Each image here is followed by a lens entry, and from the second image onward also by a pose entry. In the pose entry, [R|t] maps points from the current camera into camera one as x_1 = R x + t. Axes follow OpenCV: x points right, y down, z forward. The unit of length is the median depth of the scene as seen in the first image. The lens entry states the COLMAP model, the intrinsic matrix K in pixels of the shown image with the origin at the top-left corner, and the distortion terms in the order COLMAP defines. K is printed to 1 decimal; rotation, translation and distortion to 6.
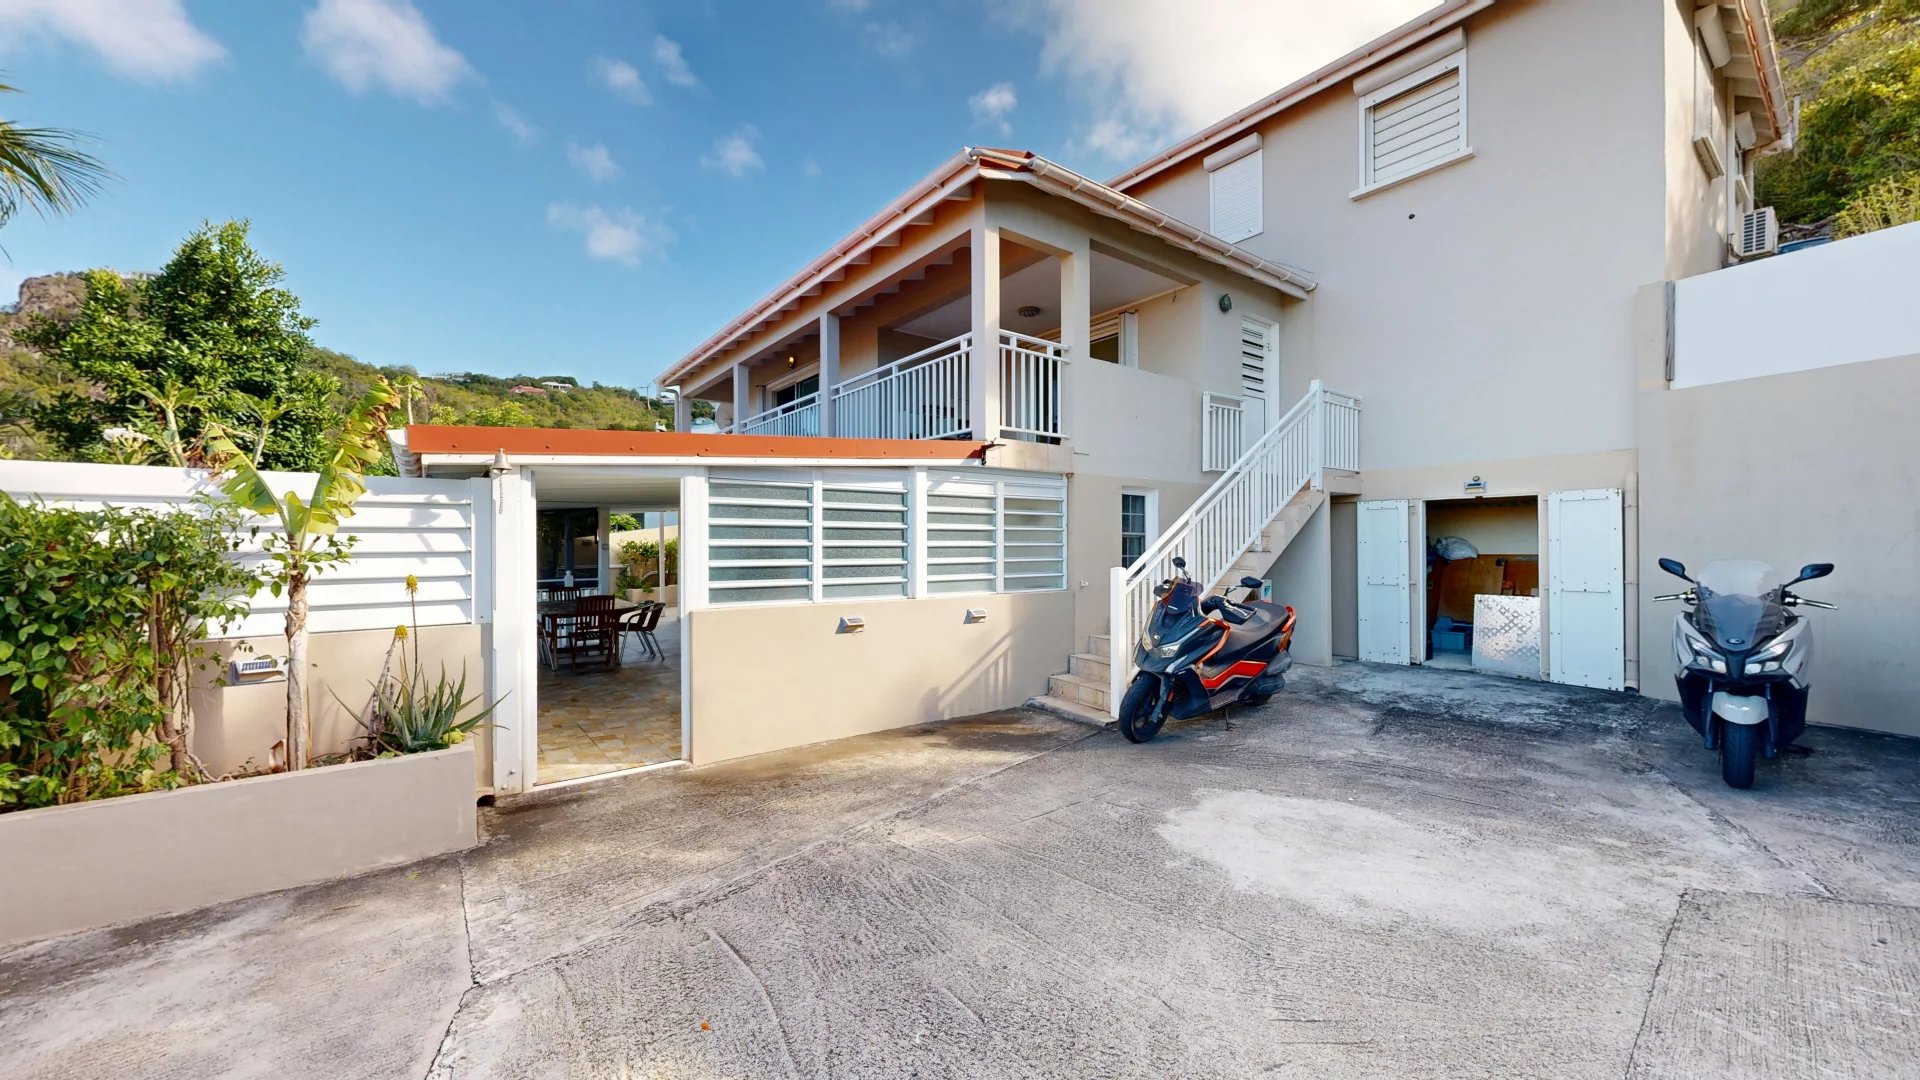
lens RADIAL K [[694.5, 0, 961.5], [0, 694.5, 544.9], [0, 0, 1]] dist [-0.001200, -0.000091]
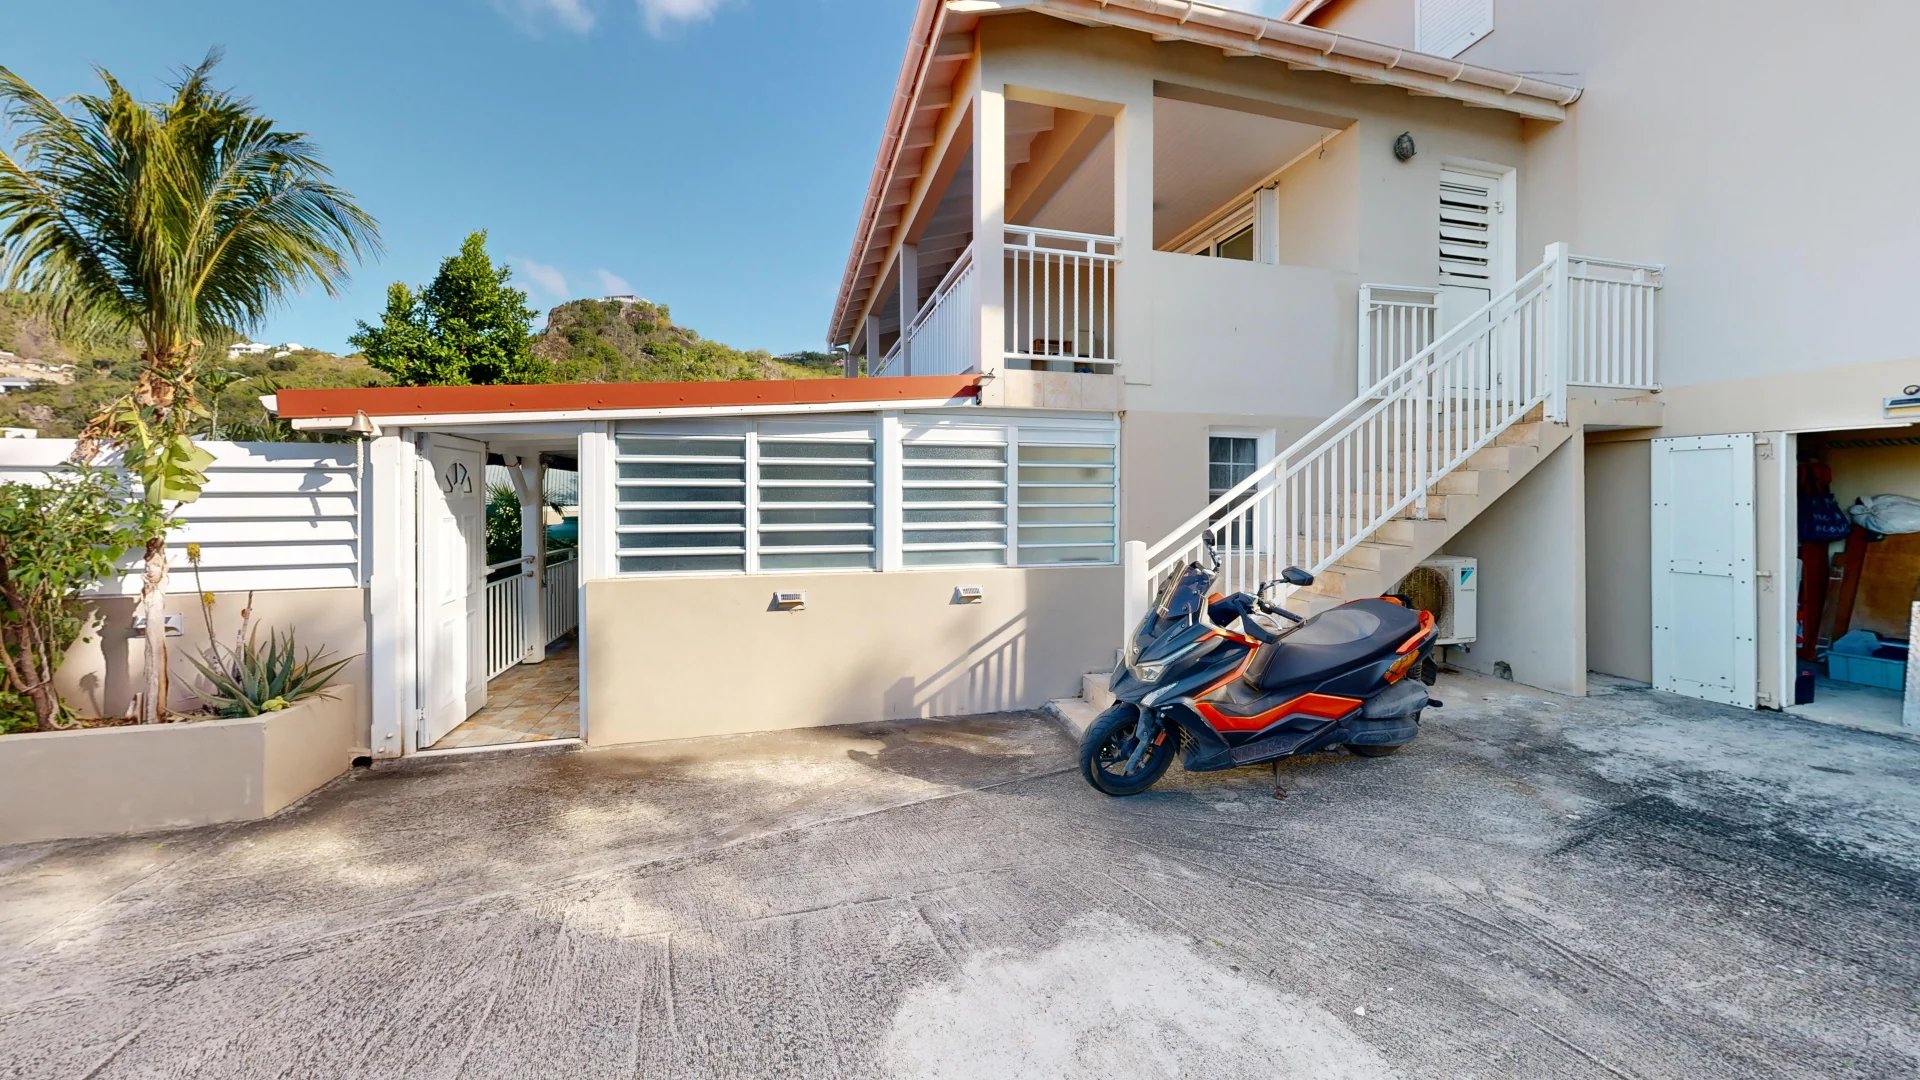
lens RADIAL K [[660.5, 0, 960.0], [0, 660.5, 540.0], [0, 0, 1]] dist [-0.000941, -0.000063]
pose [[0.922002, 0.023863, -0.386448, 0.363930], [0.000144, 0.998078, 0.061974, -0.011075], [0.387184, -0.057196, 0.920227, 0.352406]]
